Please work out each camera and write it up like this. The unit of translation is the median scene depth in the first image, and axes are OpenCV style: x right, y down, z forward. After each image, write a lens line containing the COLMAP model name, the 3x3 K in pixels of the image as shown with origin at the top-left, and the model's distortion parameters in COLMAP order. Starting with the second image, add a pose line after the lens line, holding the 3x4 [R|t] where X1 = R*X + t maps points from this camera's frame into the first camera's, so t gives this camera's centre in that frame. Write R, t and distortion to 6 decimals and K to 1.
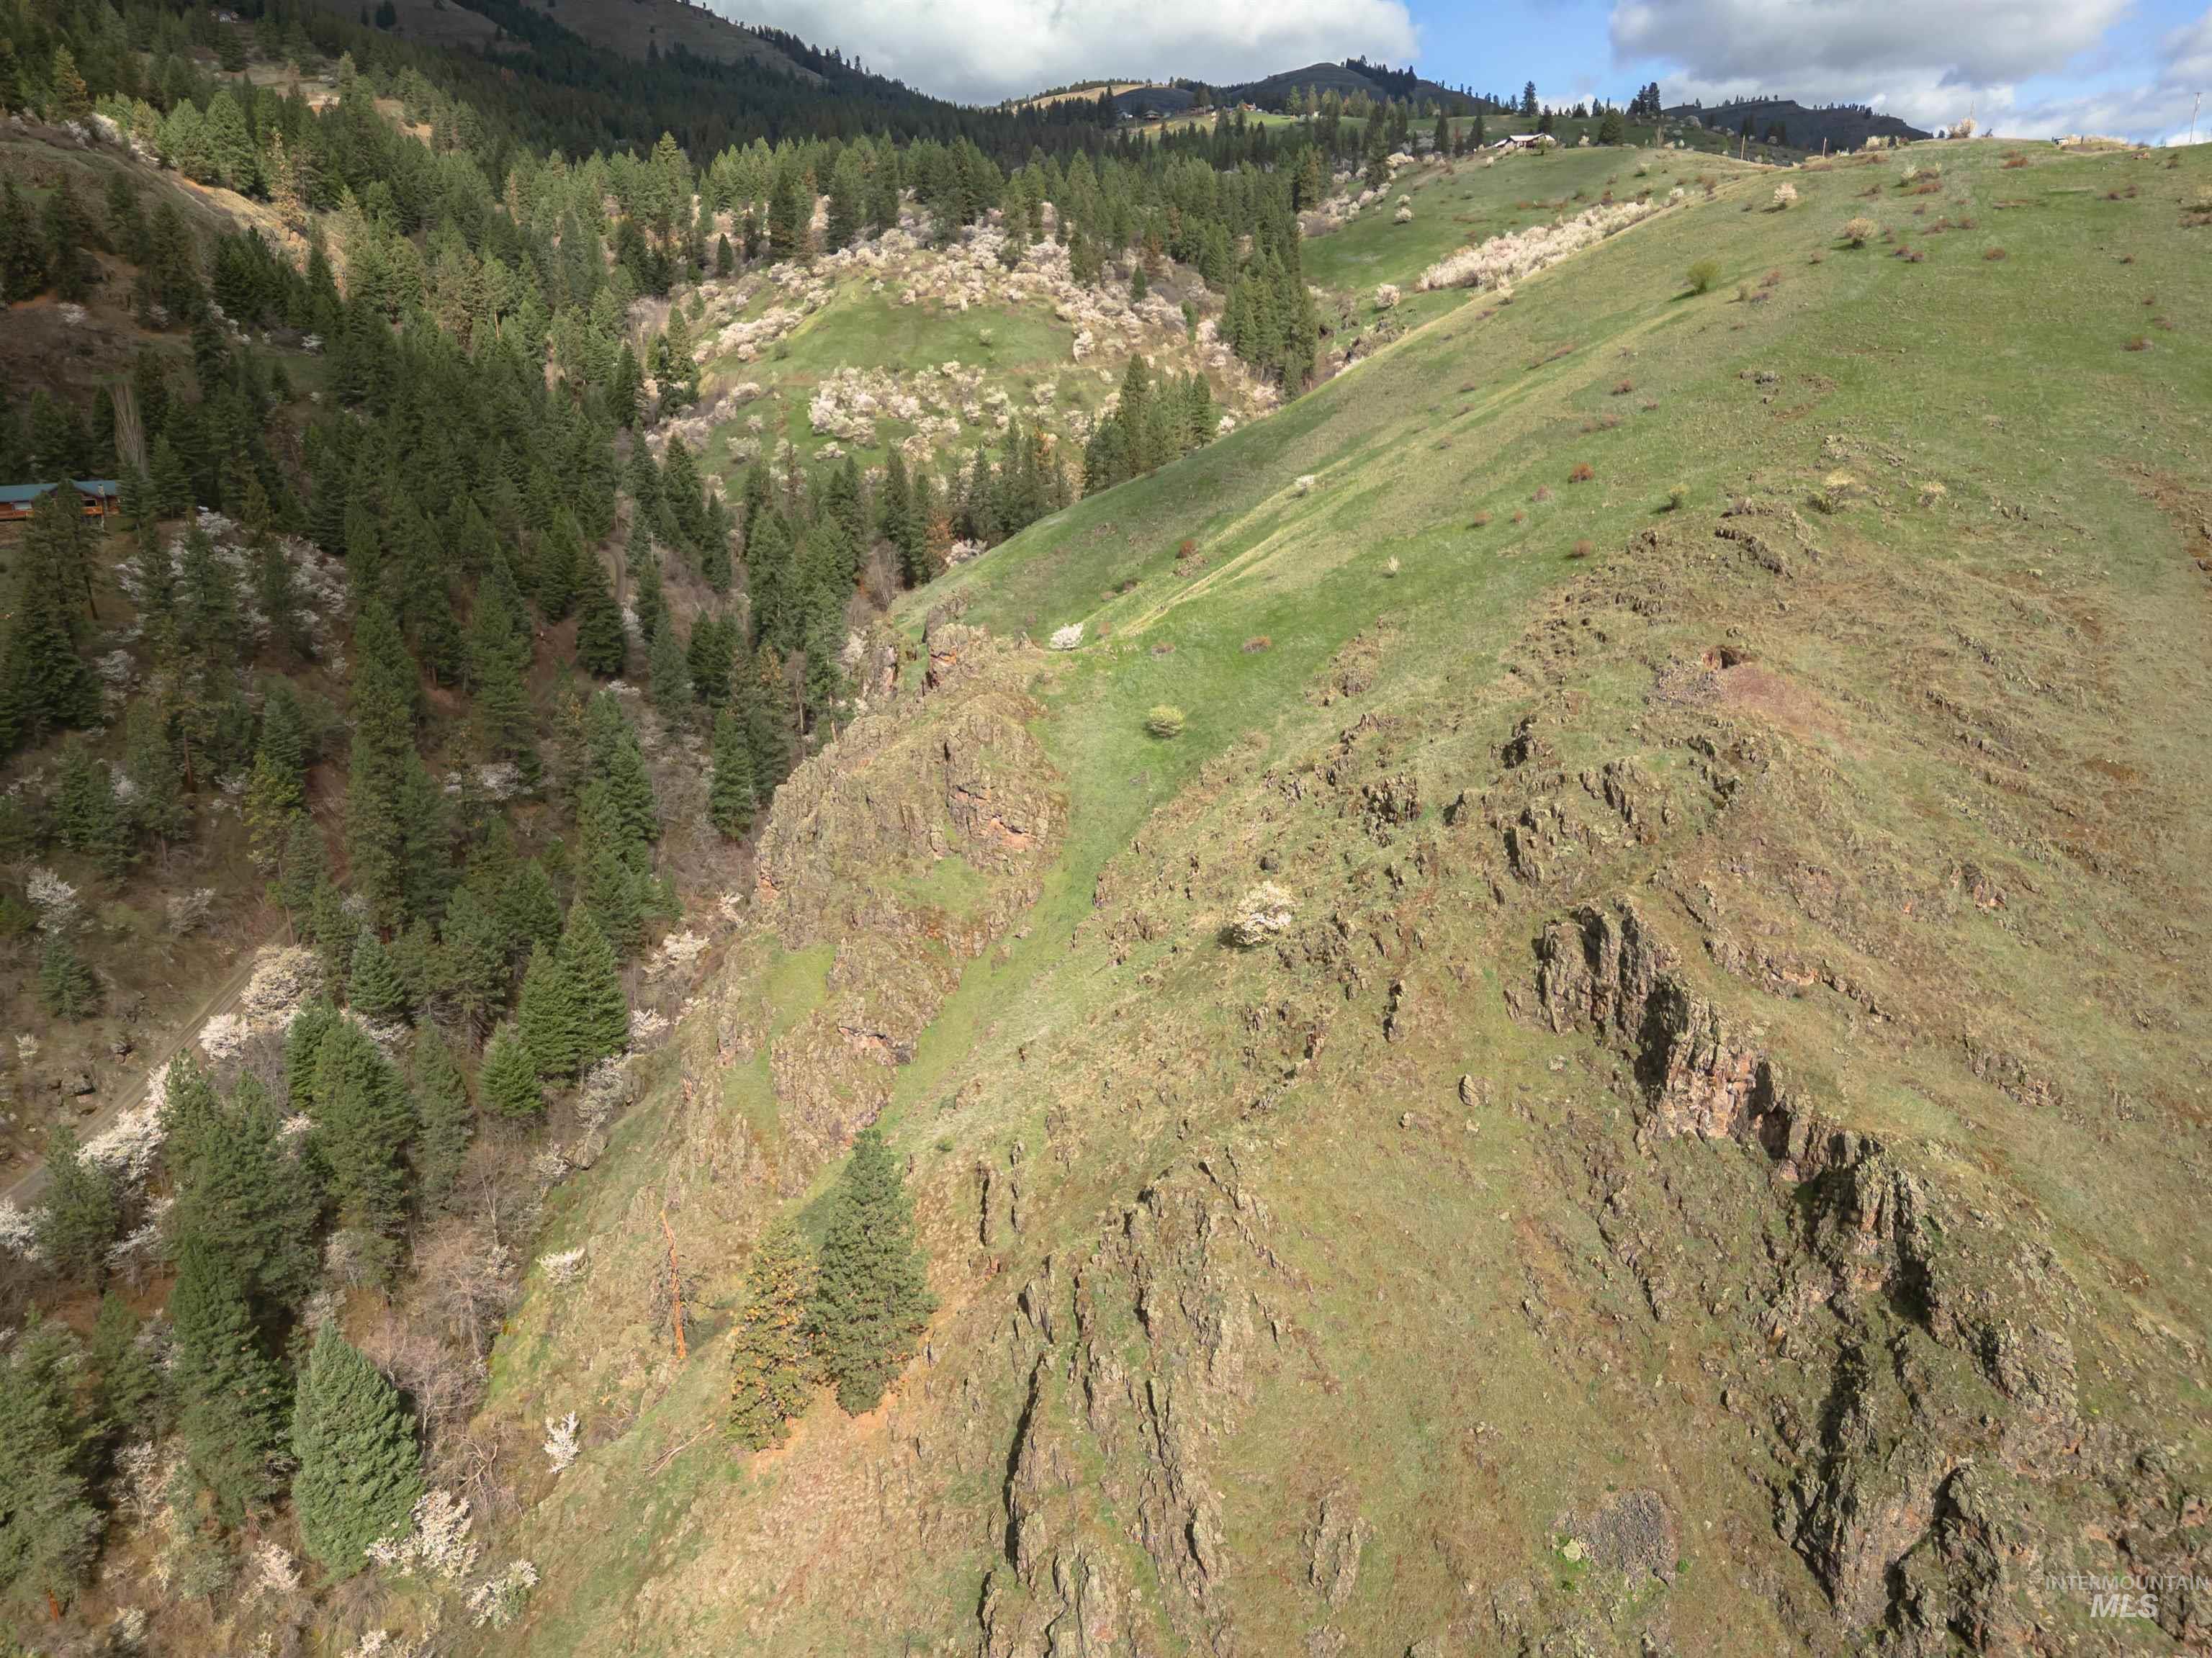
lens RADIAL K [[1676.2, 0, 1098.9], [0, 1676.2, 842.6], [0, 0, 1]] dist [0.097580, -0.131207]
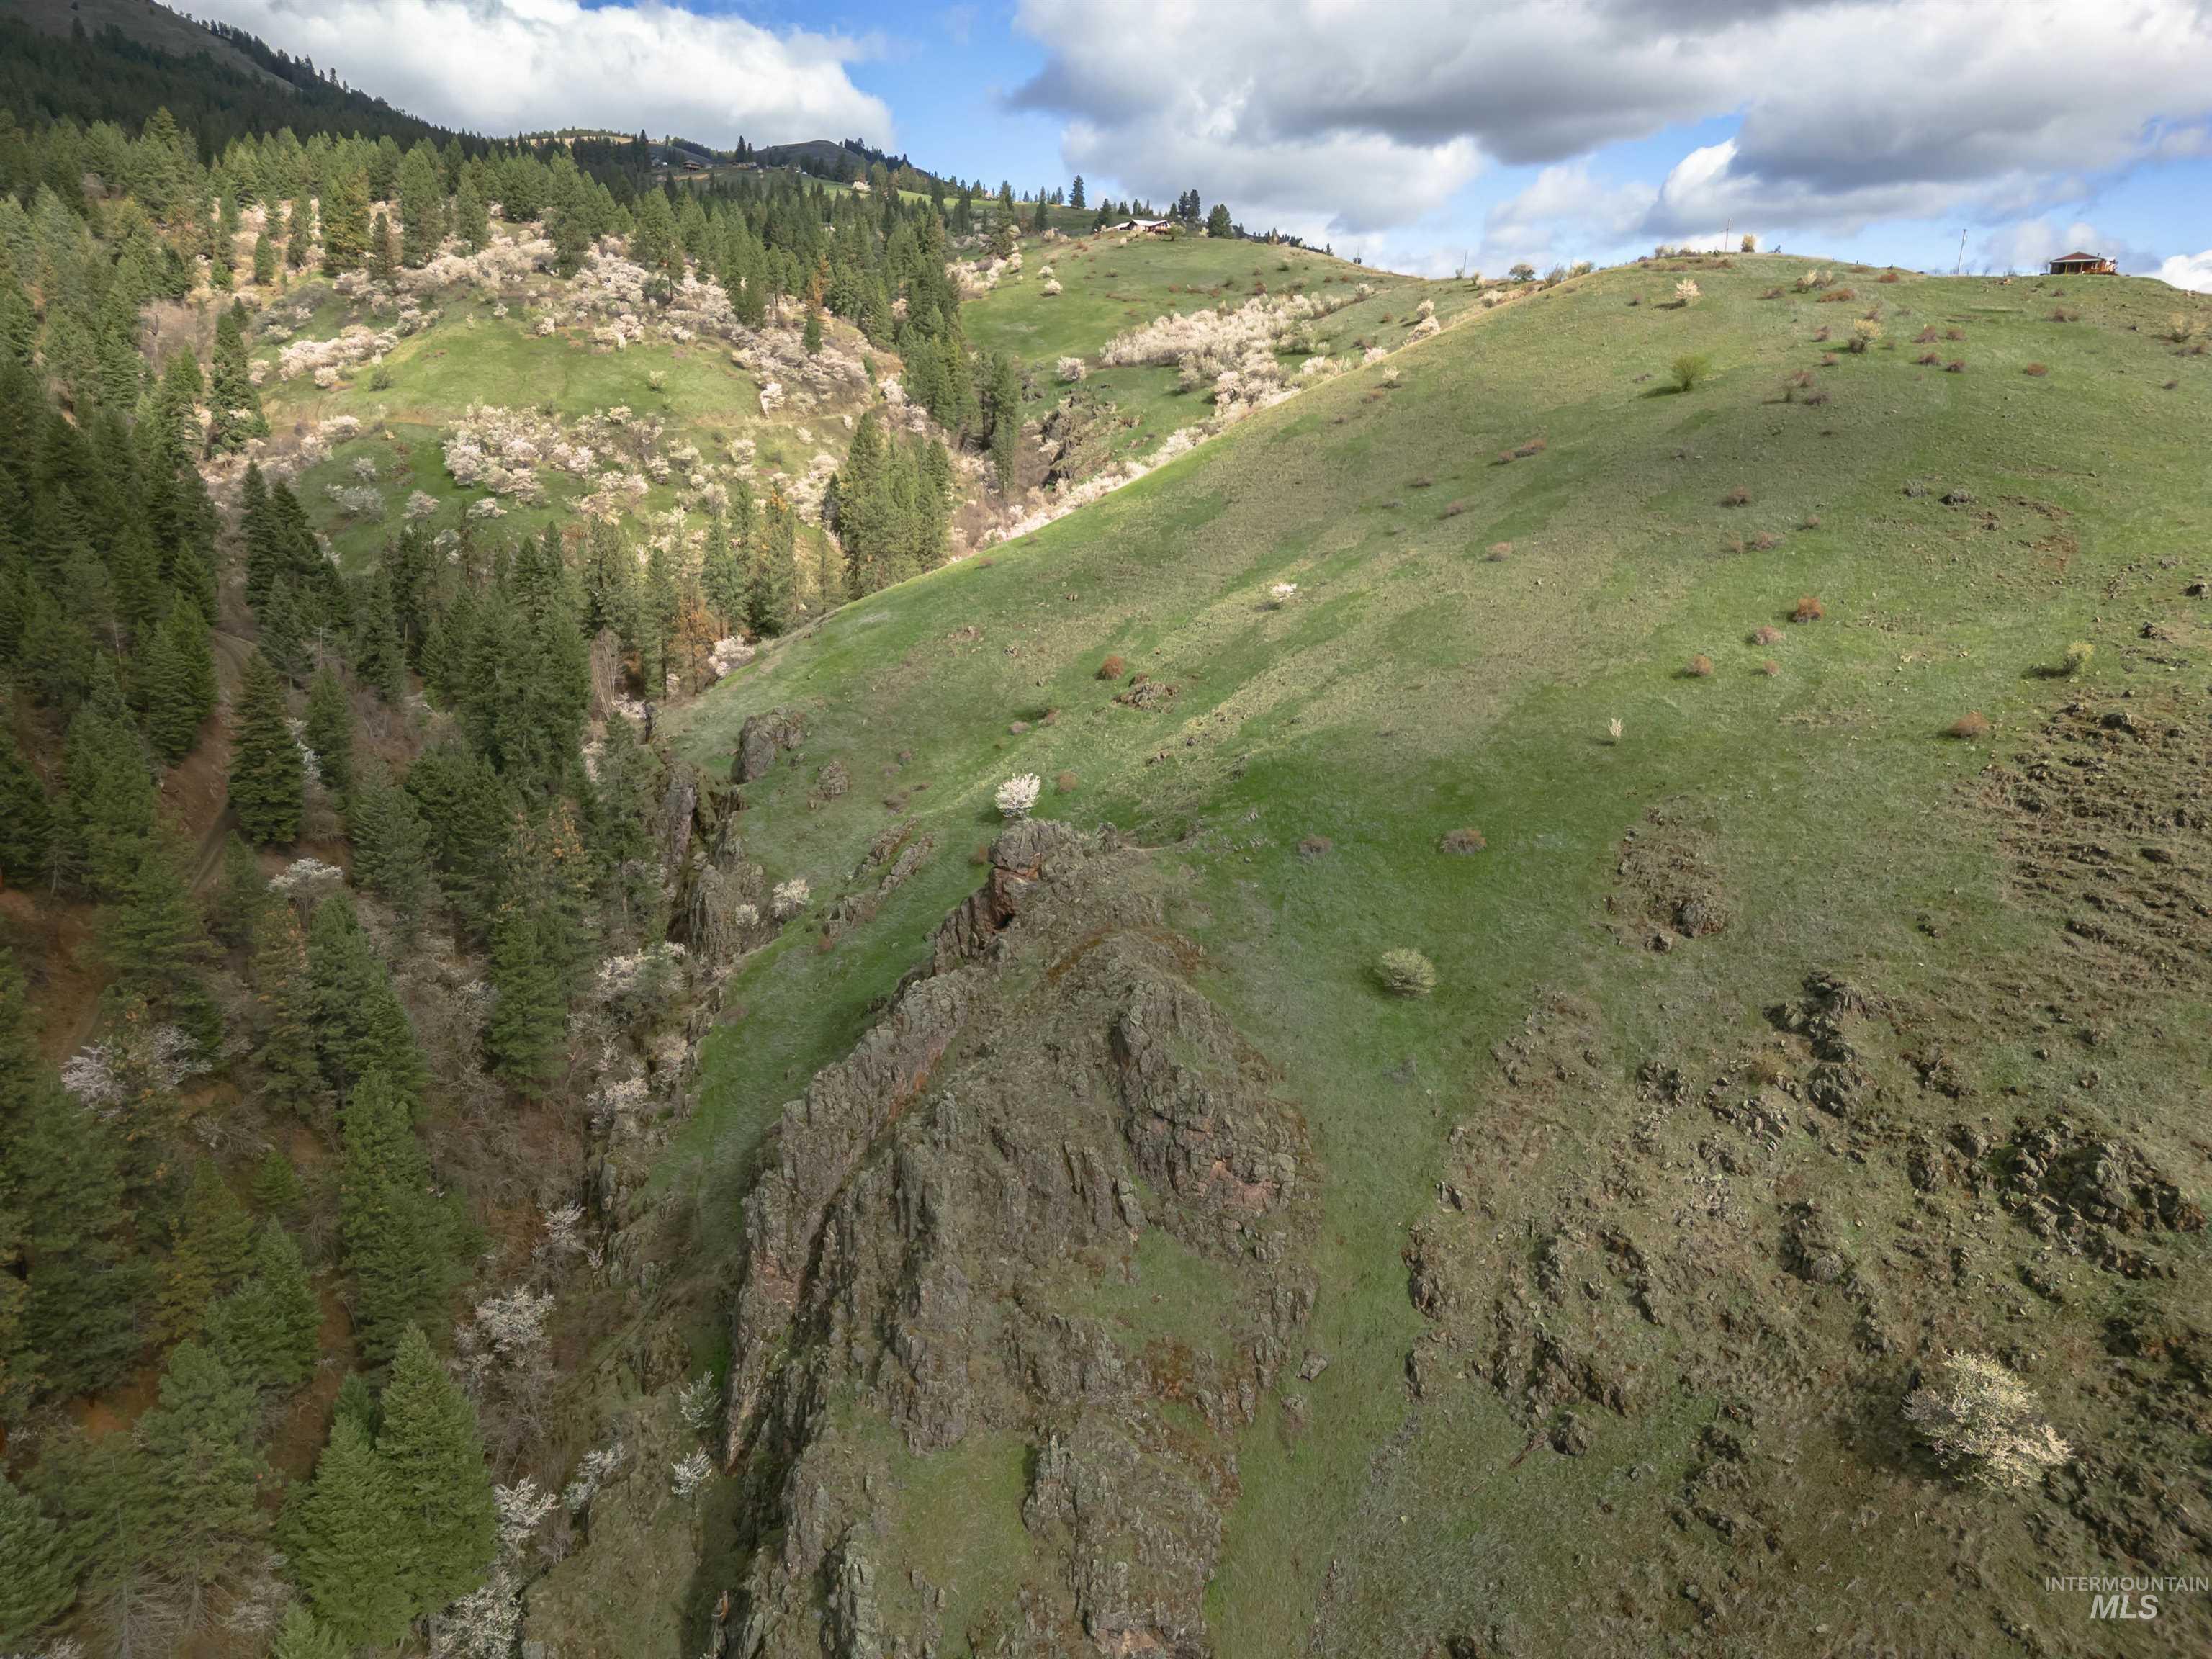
lens RADIAL K [[1583.2, 0, 1119.3], [0, 1583.2, 824.6], [0, 0, 1]] dist [0.077466, -0.076807]
pose [[0.946592, -0.022358, 0.321659, -0.119286], [0.032933, 0.999080, -0.027472, -0.052148], [-0.320749, 0.036597, 0.946457, 0.193089]]
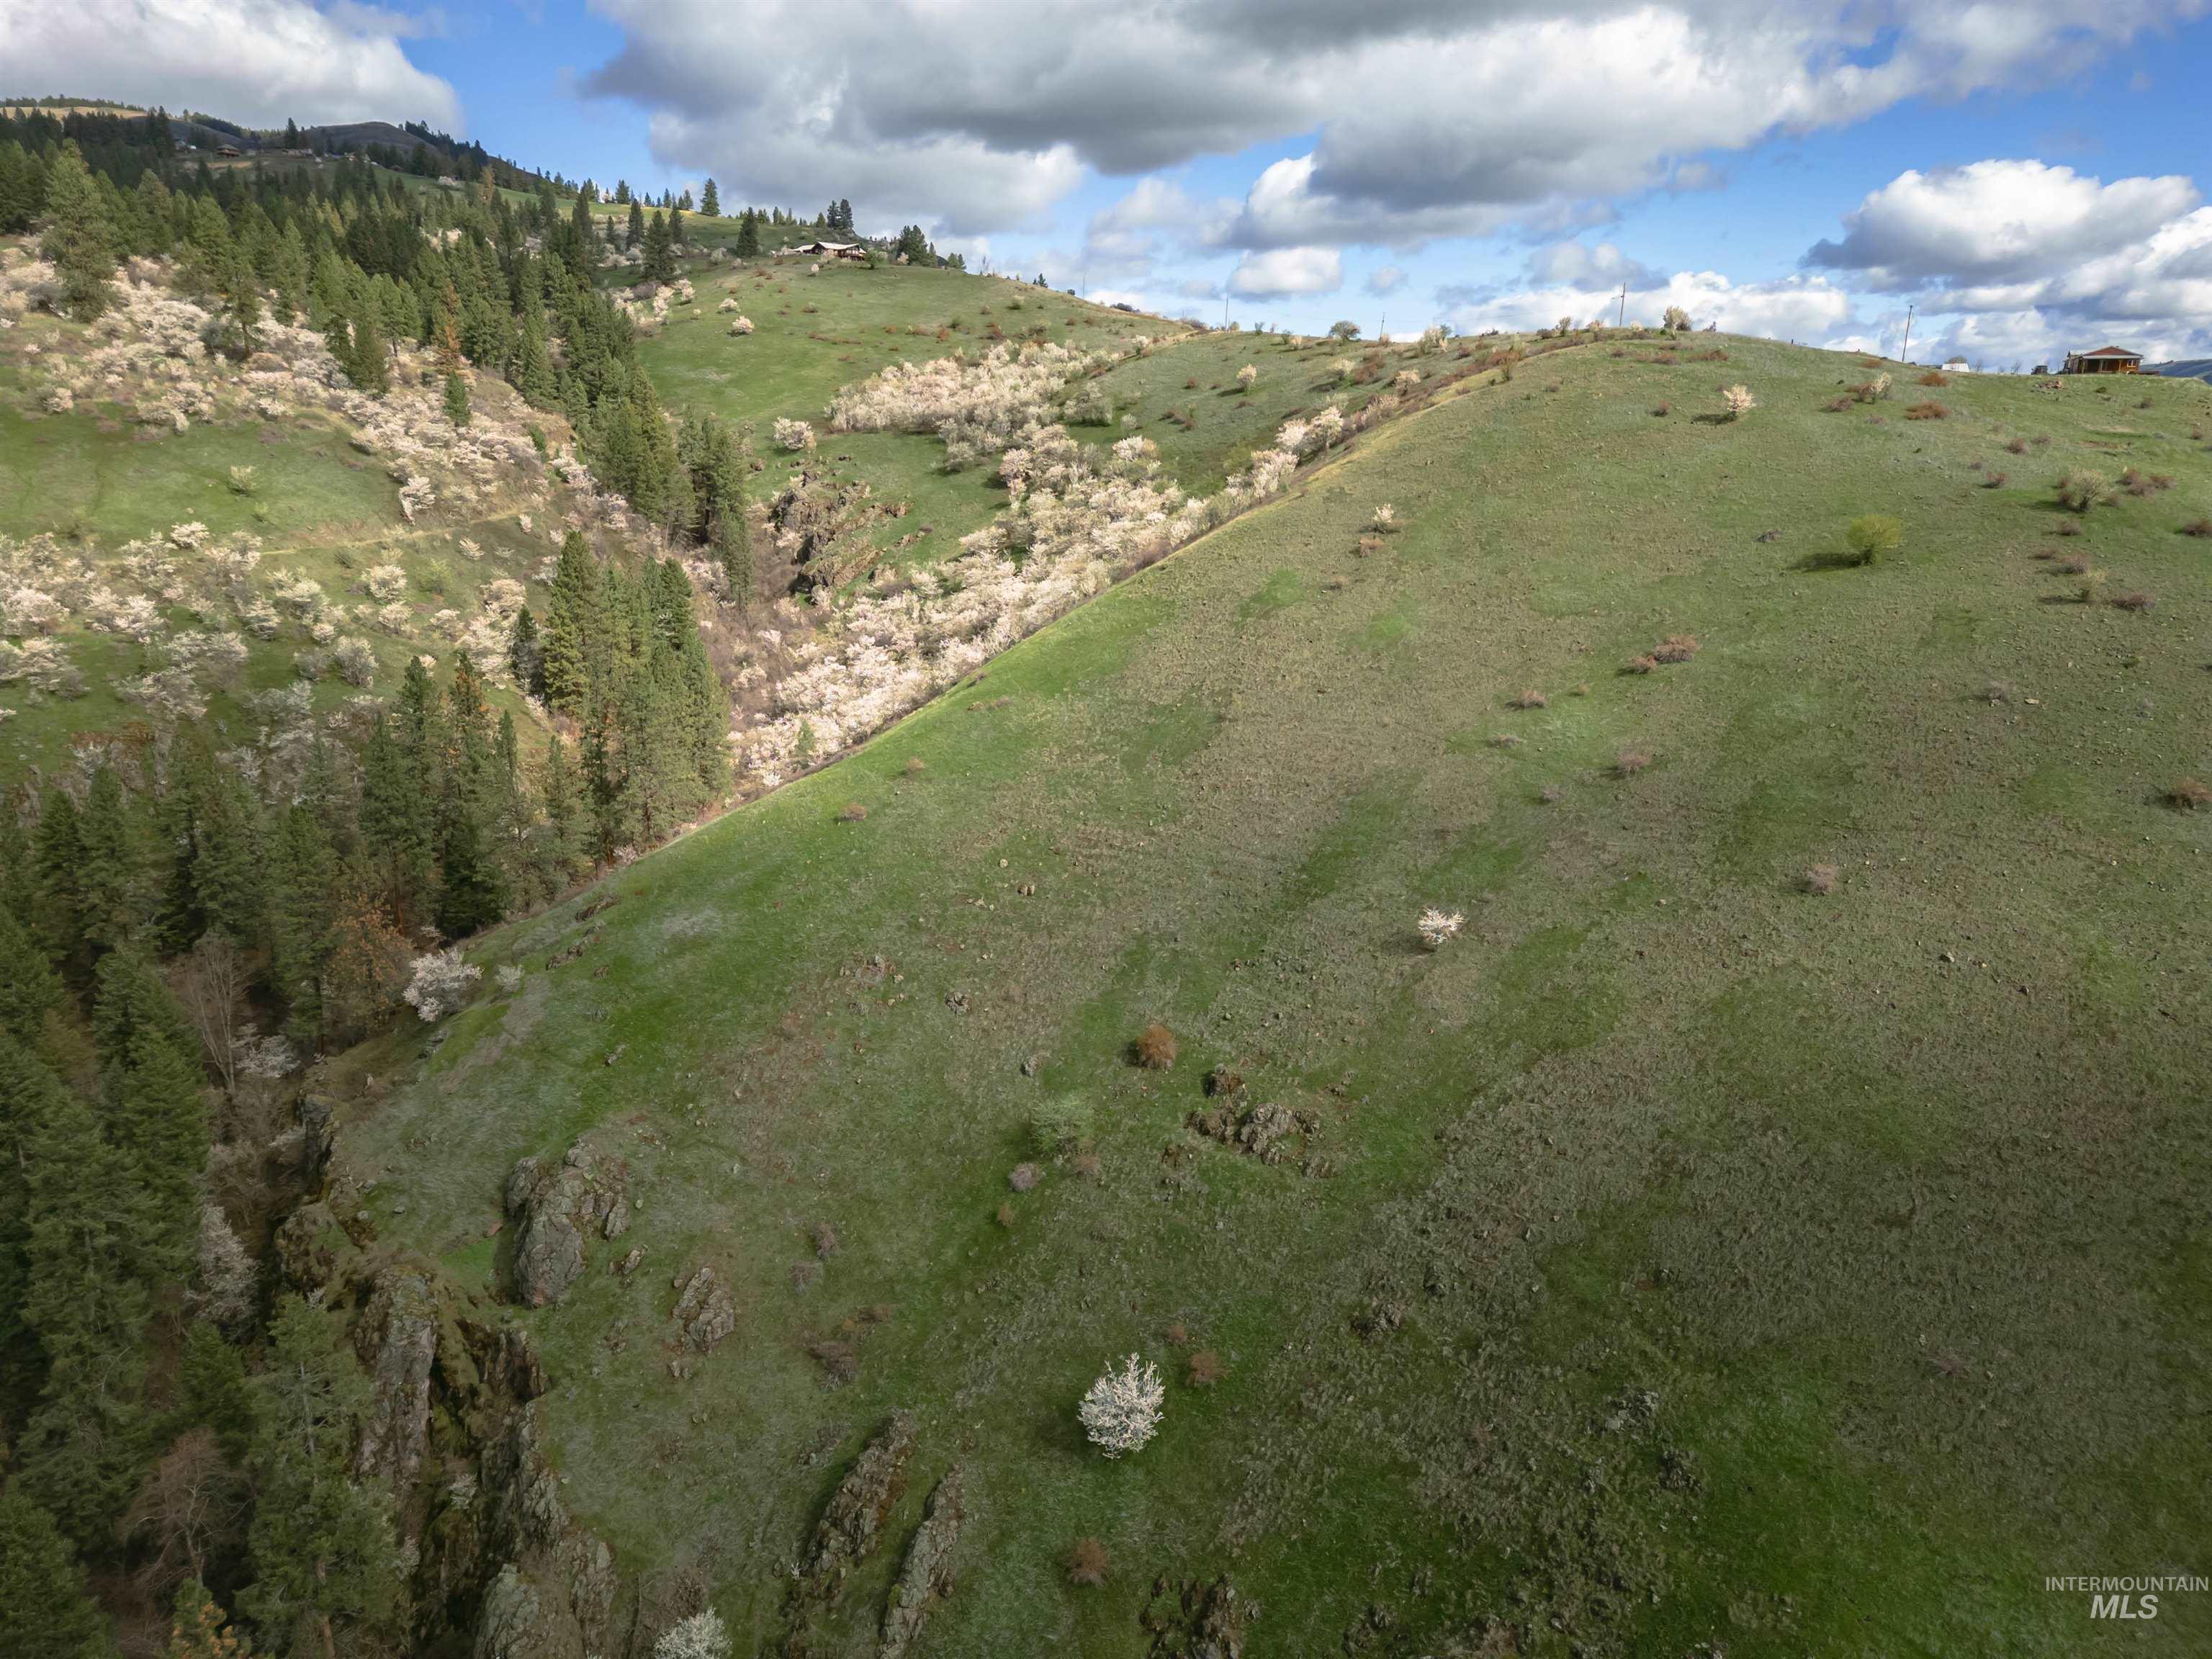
lens RADIAL K [[1575.2, 0, 1122.9], [0, 1575.2, 818.9], [0, 0, 1]] dist [0.069600, -0.047476]
pose [[0.843967, -0.081566, 0.530156, -0.124152], [0.104005, 0.994497, -0.012562, -0.152380], [-0.526215, 0.065741, 0.847807, 0.394298]]
